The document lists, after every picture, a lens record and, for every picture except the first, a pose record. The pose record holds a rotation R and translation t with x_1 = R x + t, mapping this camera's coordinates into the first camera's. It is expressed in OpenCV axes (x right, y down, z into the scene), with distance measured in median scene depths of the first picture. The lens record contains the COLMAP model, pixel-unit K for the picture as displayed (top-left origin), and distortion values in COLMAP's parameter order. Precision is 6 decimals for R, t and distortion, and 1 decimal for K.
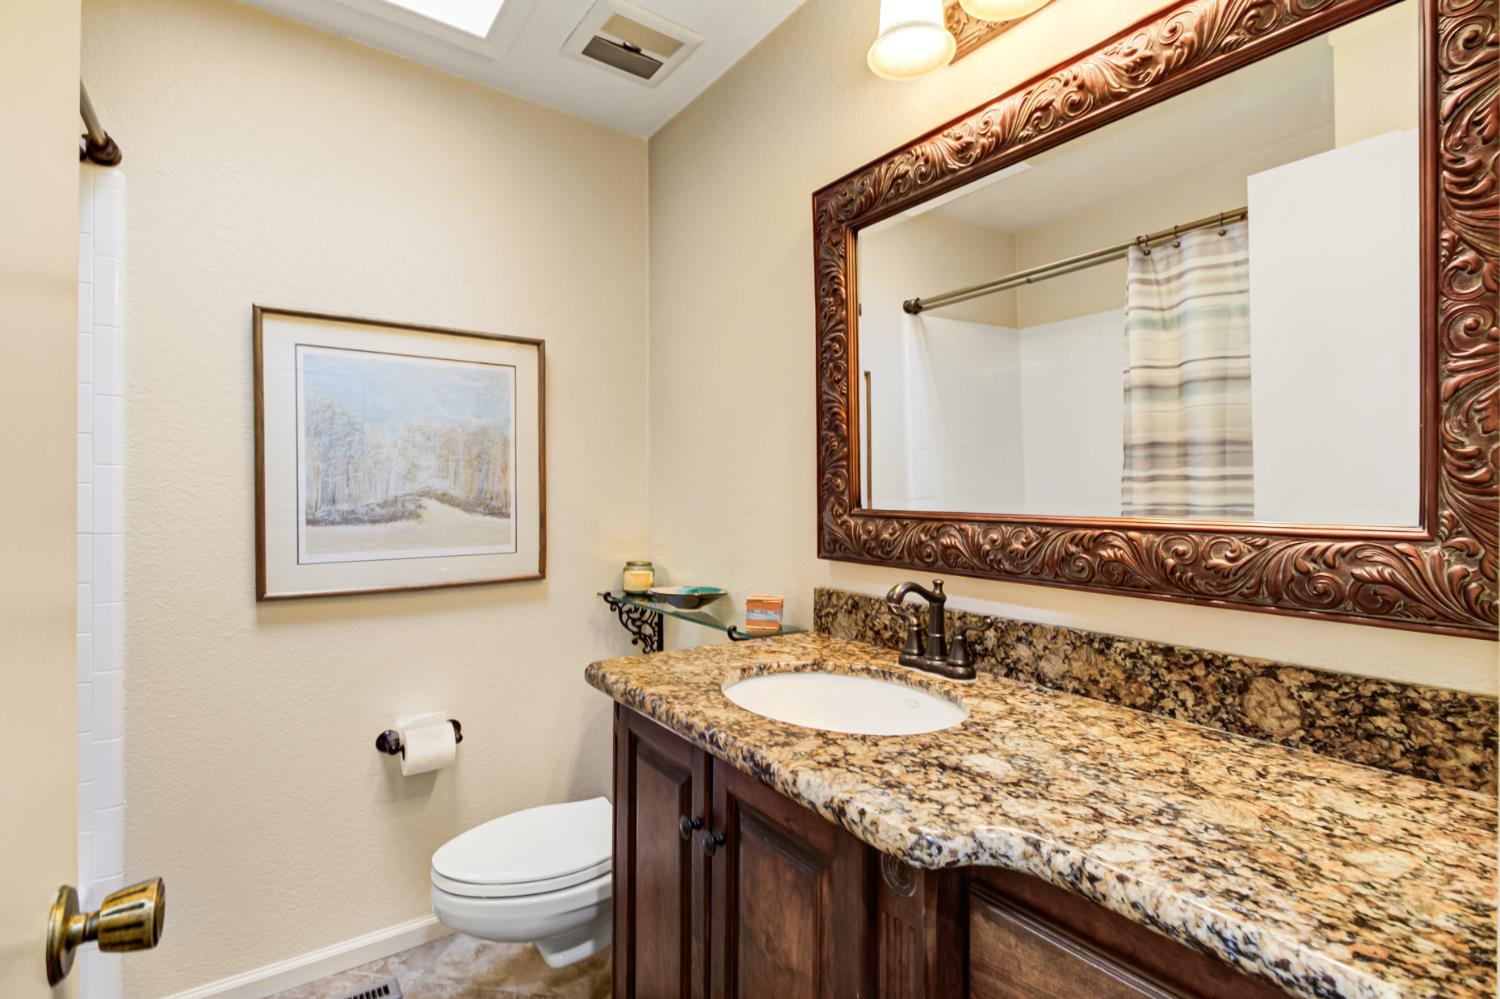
lens RADIAL K [[707.5, 0, 751.3], [0, 707.5, 492.9], [0, 0, 1]] dist [-0.015842, -0.000704]
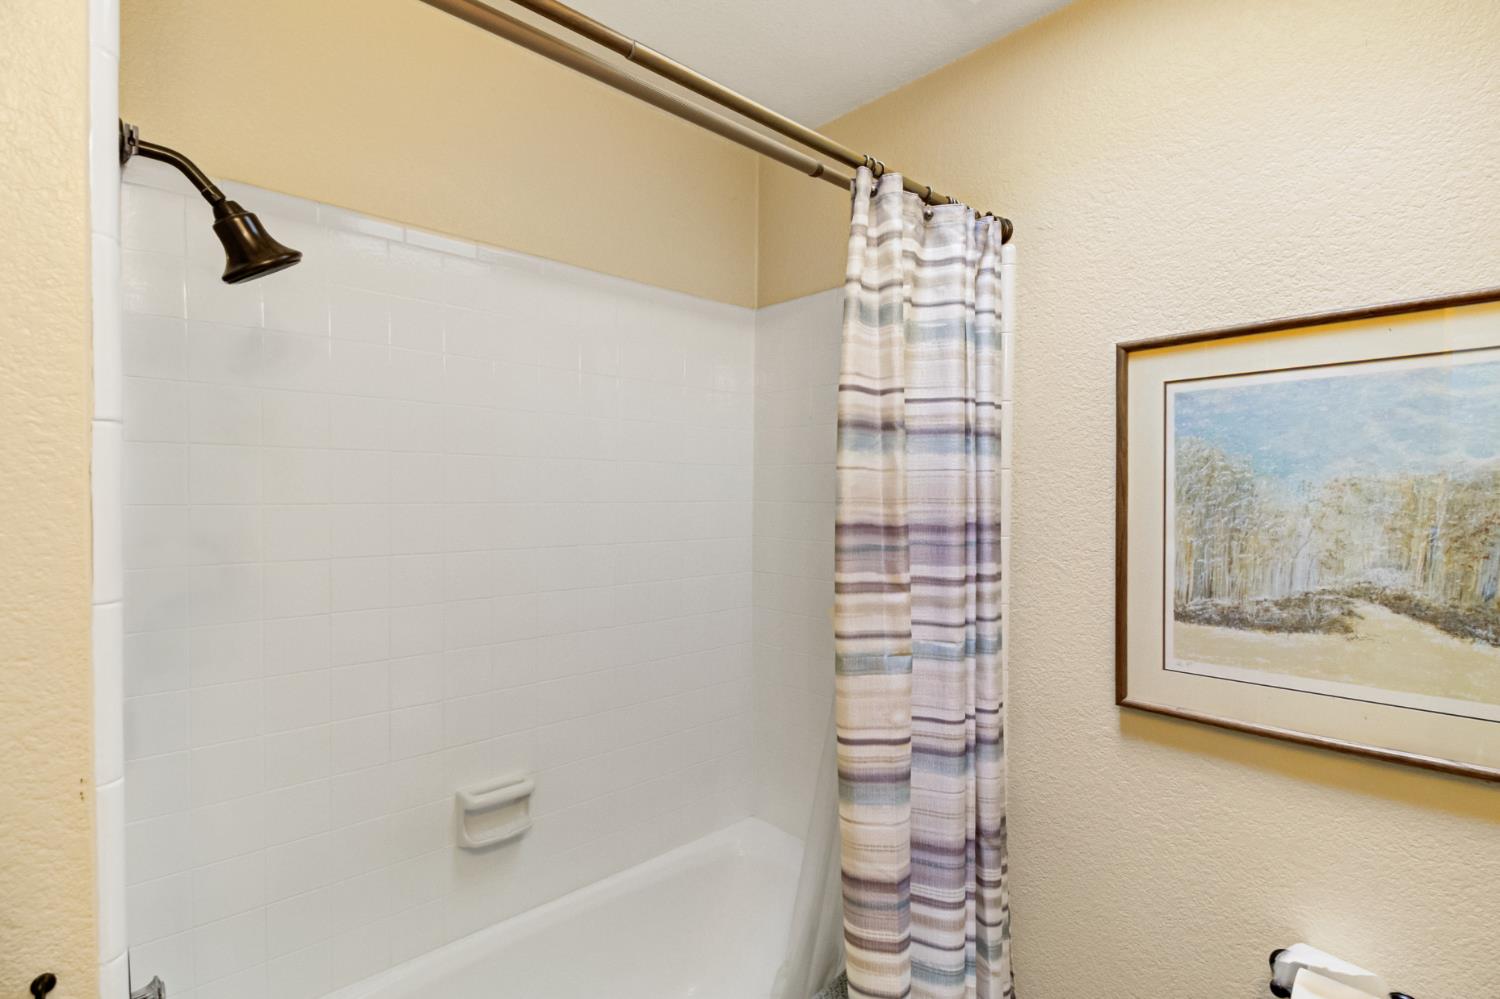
lens RADIAL K [[707.5, 0, 751.4], [0, 707.5, 506.2], [0, 0, 1]] dist [-0.015842, -0.000704]
pose [[0.113730, 0.007250, -0.993485, 0.063413], [-0.004240, 0.999968, 0.006812, -0.076444], [0.993503, 0.003437, 0.113757, 0.442004]]
